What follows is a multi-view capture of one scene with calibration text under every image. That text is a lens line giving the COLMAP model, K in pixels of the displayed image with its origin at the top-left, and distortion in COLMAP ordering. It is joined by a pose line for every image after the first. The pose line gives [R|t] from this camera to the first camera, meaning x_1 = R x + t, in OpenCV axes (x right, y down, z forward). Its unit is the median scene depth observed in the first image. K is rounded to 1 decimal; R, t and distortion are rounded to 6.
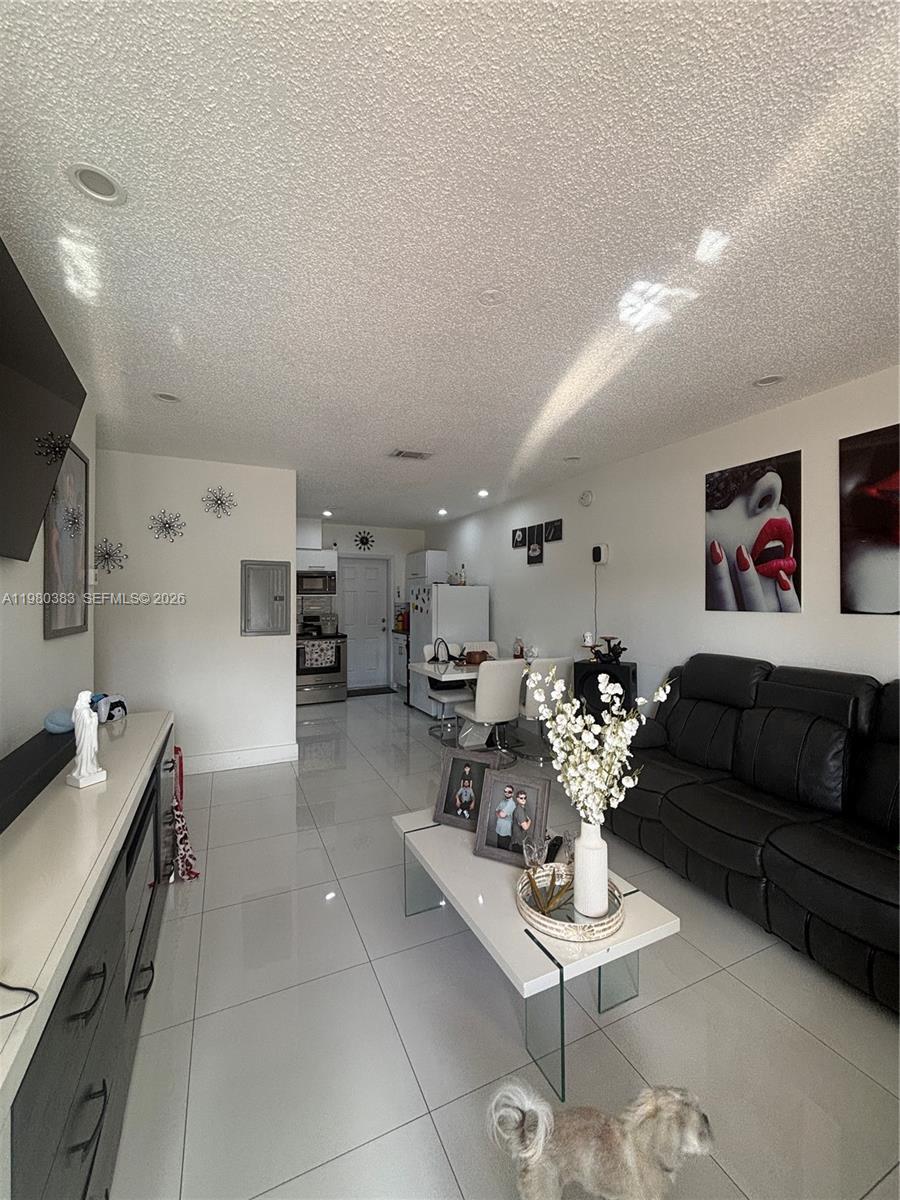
lens RADIAL K [[480.1, 0, 451.7], [0, 480.1, 601.6], [0, 0, 1]] dist [-0.007207, 0.001369]
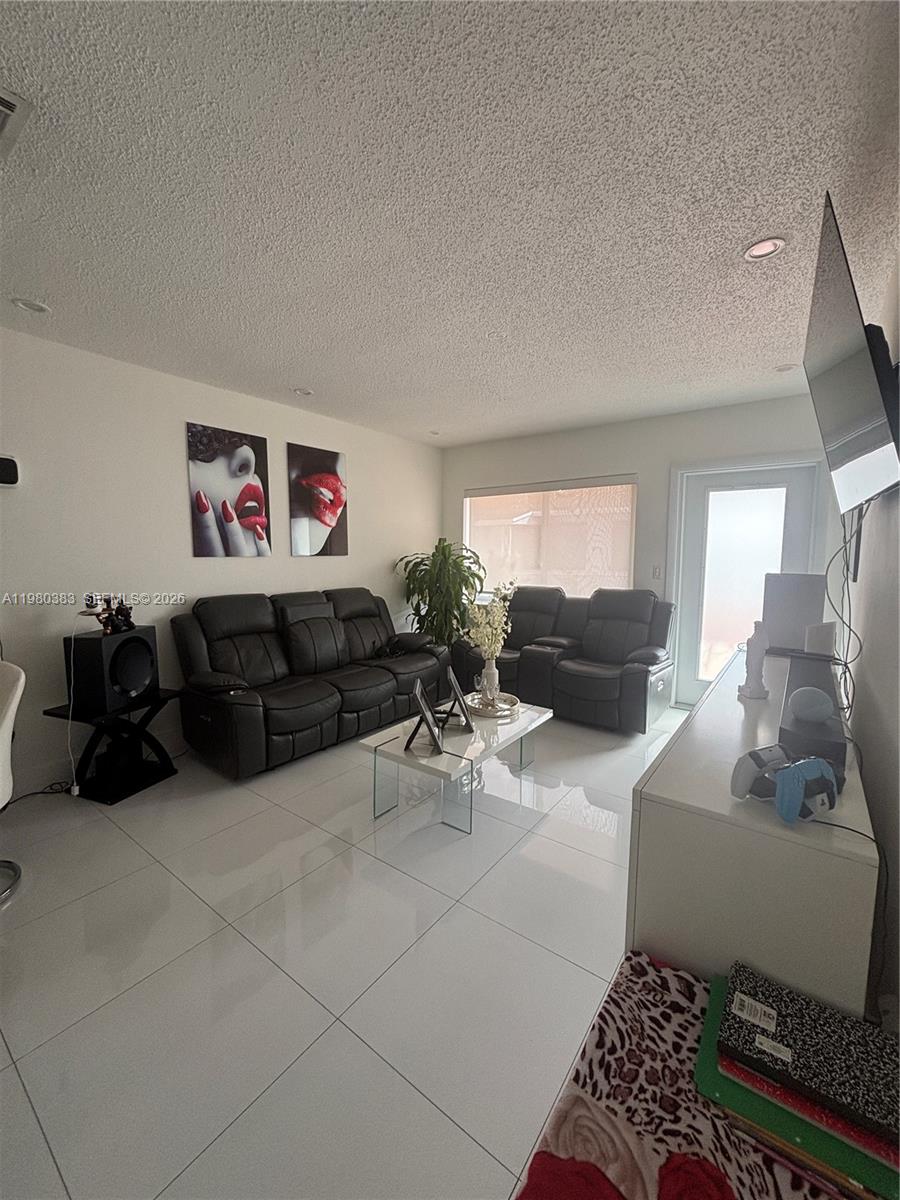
lens RADIAL K [[480.1, 0, 452.9], [0, 480.1, 600.6], [0, 0, 1]] dist [-0.007207, 0.001369]
pose [[-0.473050, -0.090092, 0.876417, -0.738937], [0.005051, 0.994464, 0.104953, 0.006632], [-0.881021, 0.054075, -0.469976, 1.134897]]
